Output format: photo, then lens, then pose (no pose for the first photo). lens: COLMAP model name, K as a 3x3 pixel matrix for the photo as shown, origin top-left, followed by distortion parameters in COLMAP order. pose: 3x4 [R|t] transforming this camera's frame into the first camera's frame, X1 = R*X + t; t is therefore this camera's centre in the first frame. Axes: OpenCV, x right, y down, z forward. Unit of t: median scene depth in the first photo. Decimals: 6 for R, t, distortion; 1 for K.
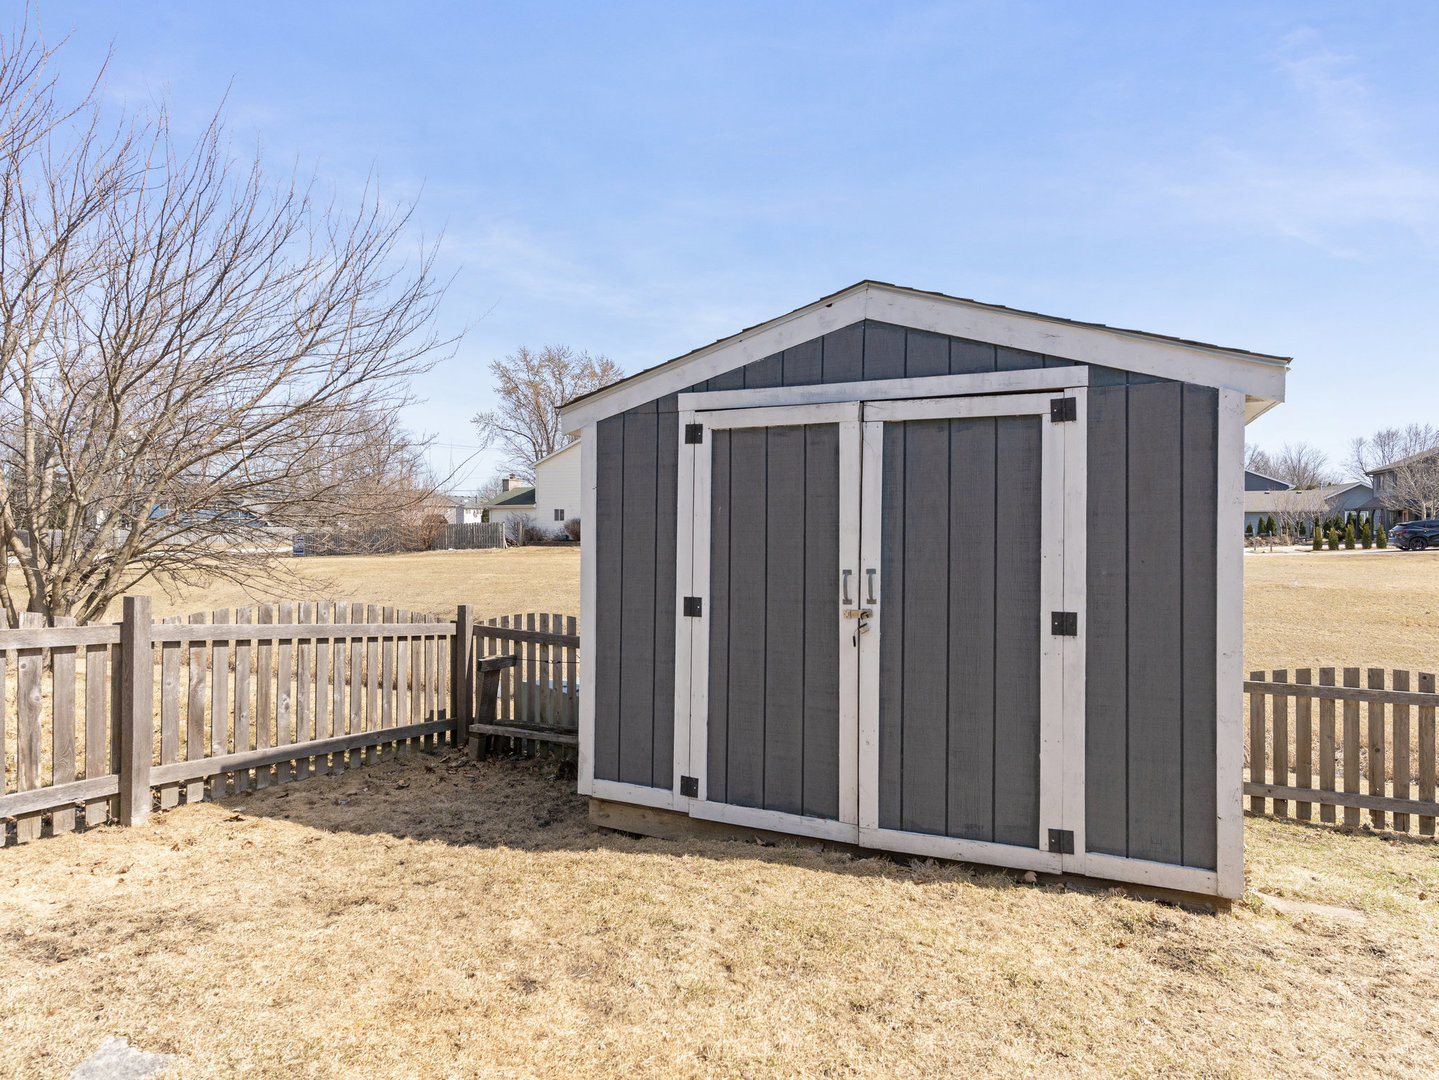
lens RADIAL K [[795.8, 0, 719.5], [0, 795.8, 540.0], [0, 0, 1]] dist [-0.005104, -0.000789]
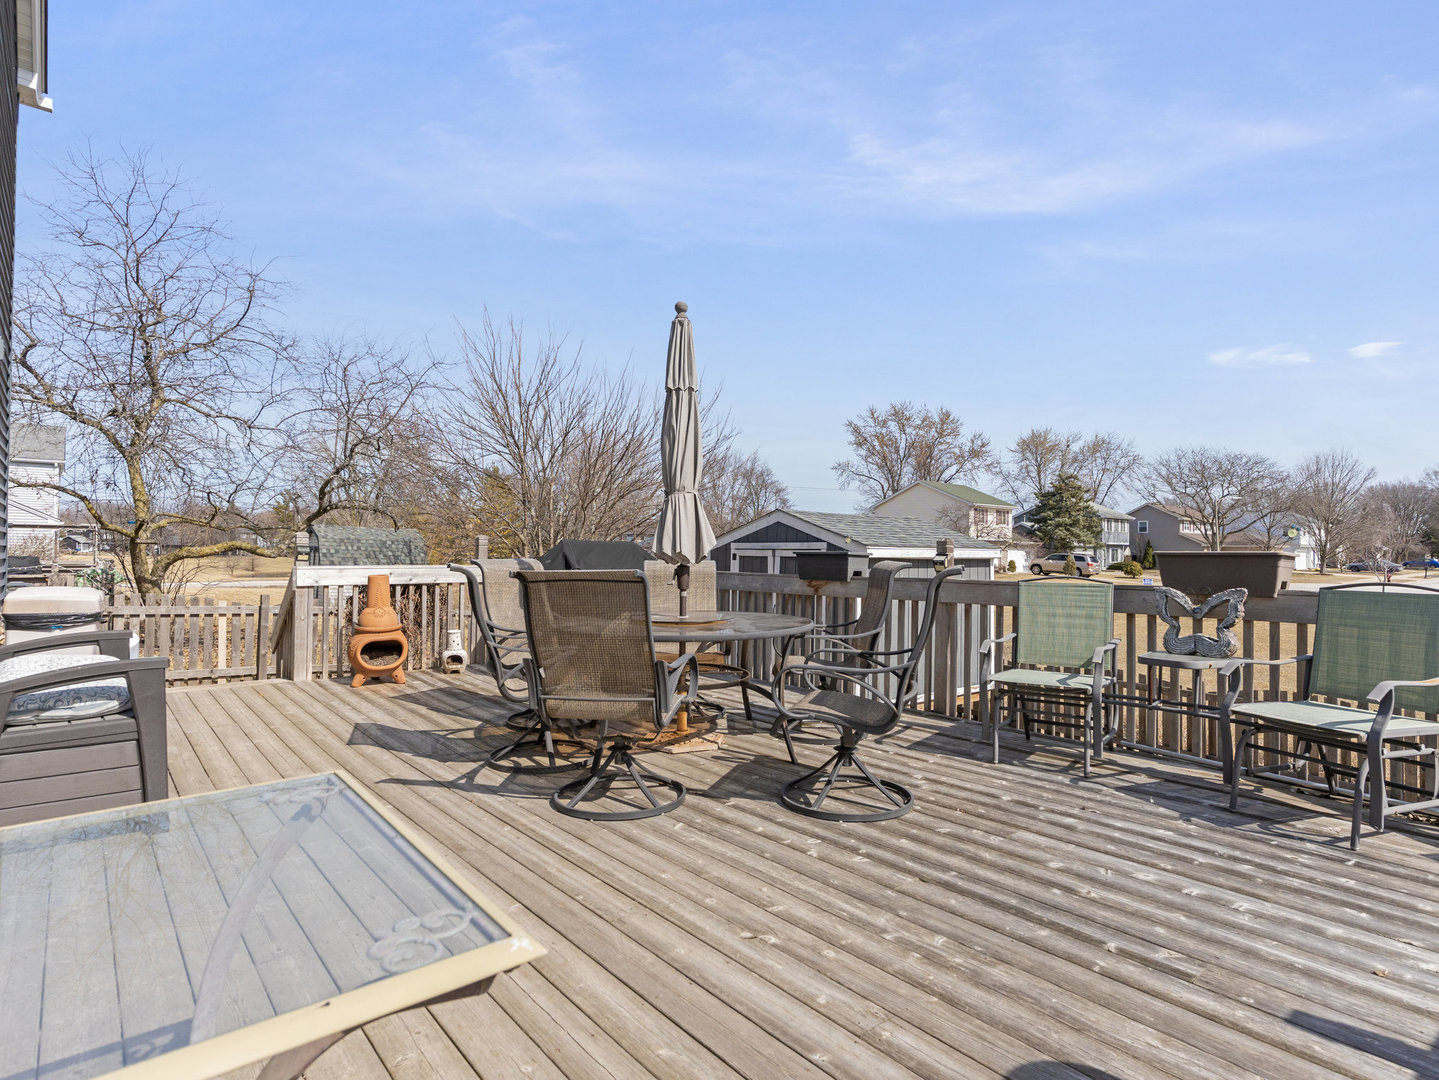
lens RADIAL K [[795.8, 0, 719.5], [0, 795.8, 540.0], [0, 0, 1]] dist [-0.005104, -0.000789]
pose [[0.879379, 0.003795, -0.476107, 0.119200], [-0.016776, 0.999594, -0.023018, -0.011497], [0.475826, 0.028229, 0.879086, -0.145468]]
